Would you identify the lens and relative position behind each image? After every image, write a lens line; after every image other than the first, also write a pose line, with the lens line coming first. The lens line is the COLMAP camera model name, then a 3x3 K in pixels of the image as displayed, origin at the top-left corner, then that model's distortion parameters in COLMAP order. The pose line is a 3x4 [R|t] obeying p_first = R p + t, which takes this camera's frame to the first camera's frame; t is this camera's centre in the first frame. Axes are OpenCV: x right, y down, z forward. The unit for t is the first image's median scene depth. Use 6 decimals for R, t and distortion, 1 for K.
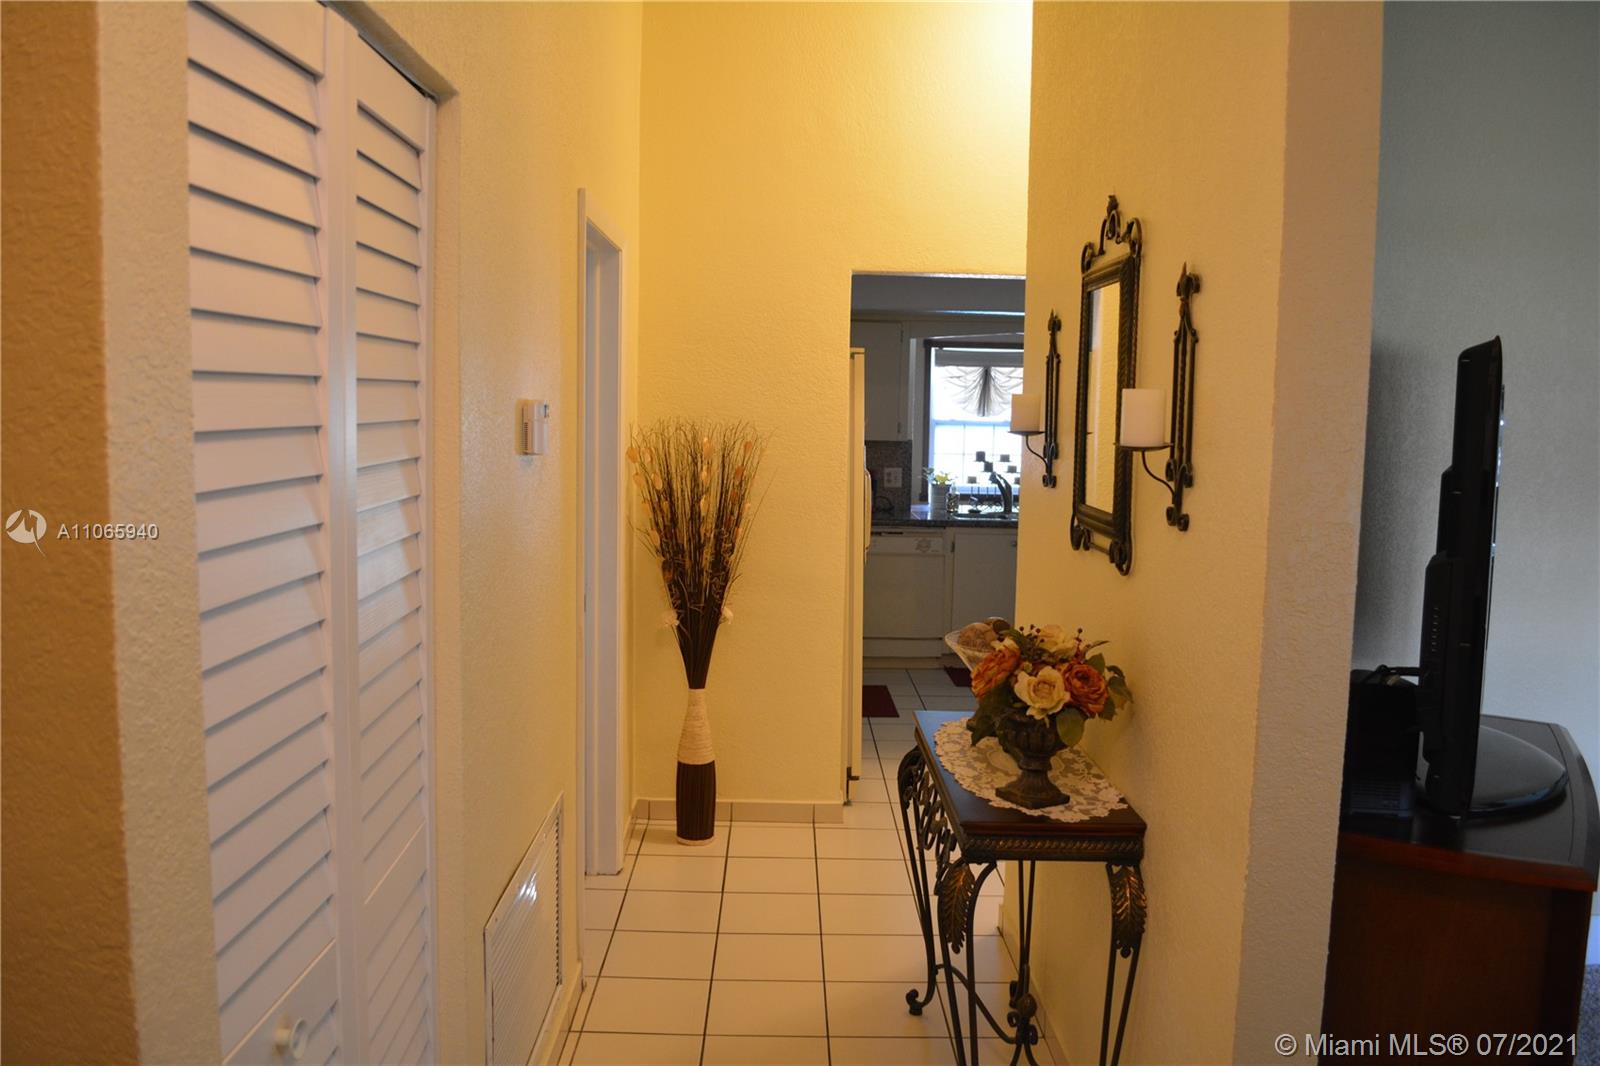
lens RADIAL K [[1269.5, 0, 799.5], [0, 1269.5, 533.4], [0, 0, 1]] dist [-0.079906, 0.009747]
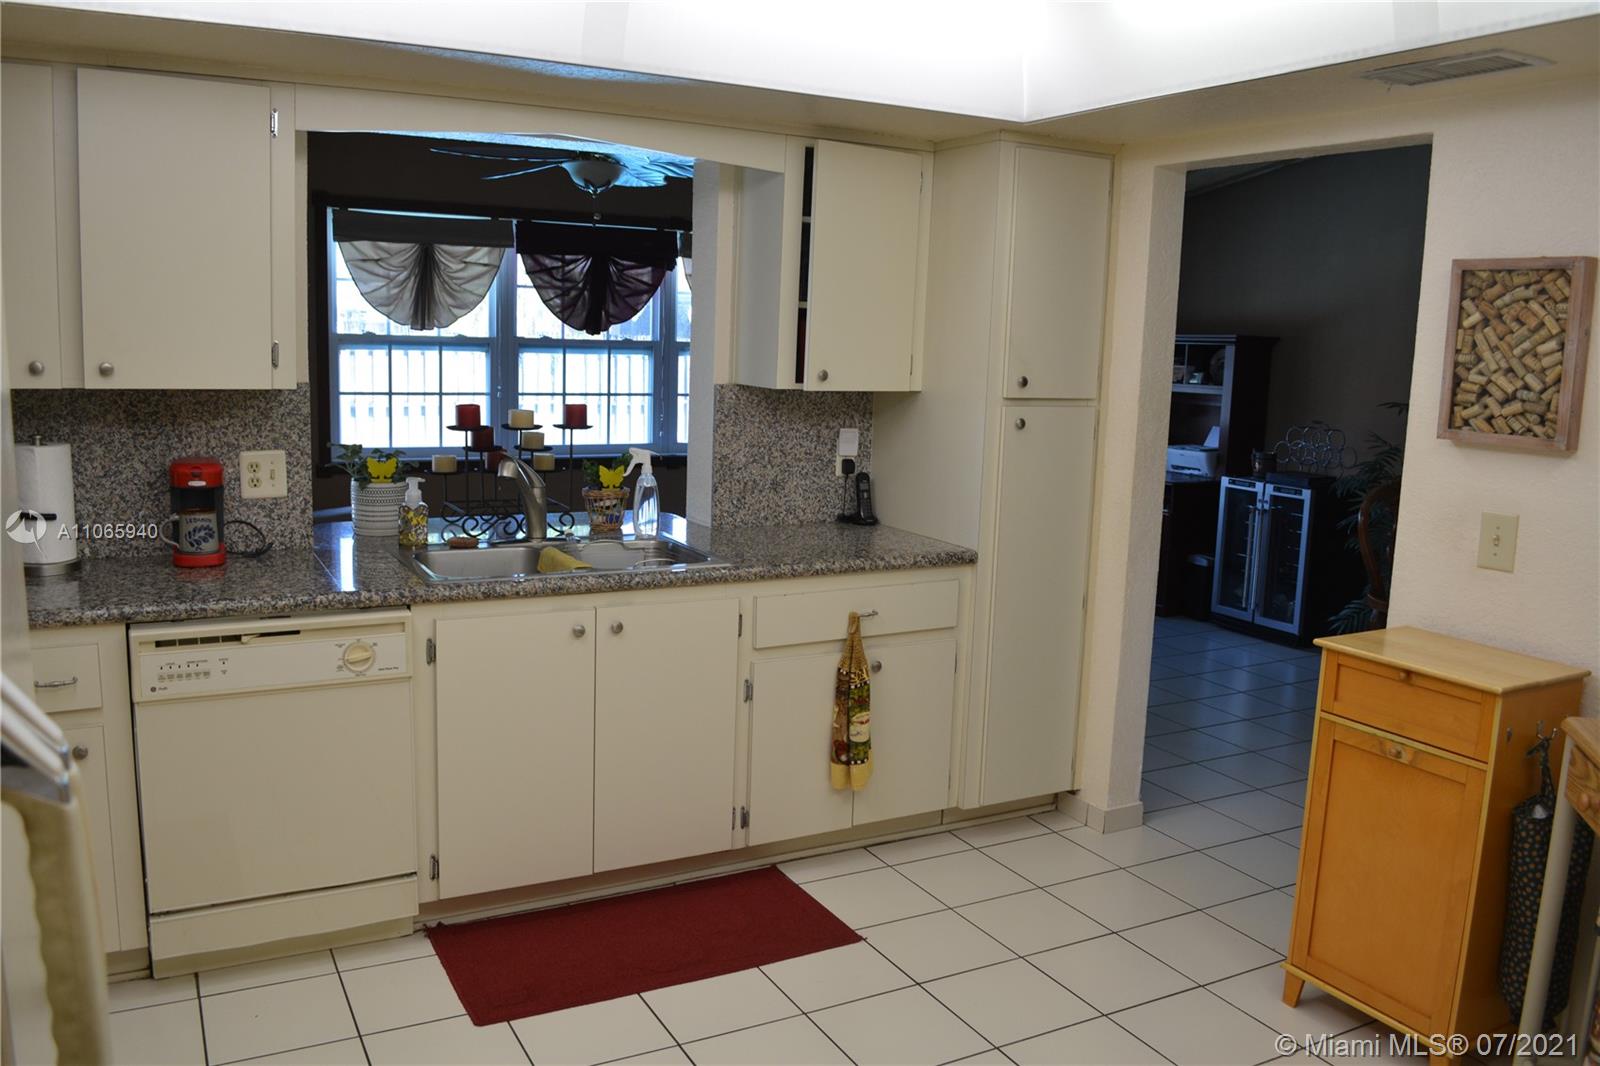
lens RADIAL K [[1269.5, 0, 800.9], [0, 1269.5, 535.0], [0, 0, 1]] dist [-0.079906, 0.009747]
pose [[0.888852, -0.059854, 0.454268, 0.030875], [0.028515, 0.996735, 0.075536, -0.036654], [-0.457306, -0.054187, 0.887657, 0.402779]]
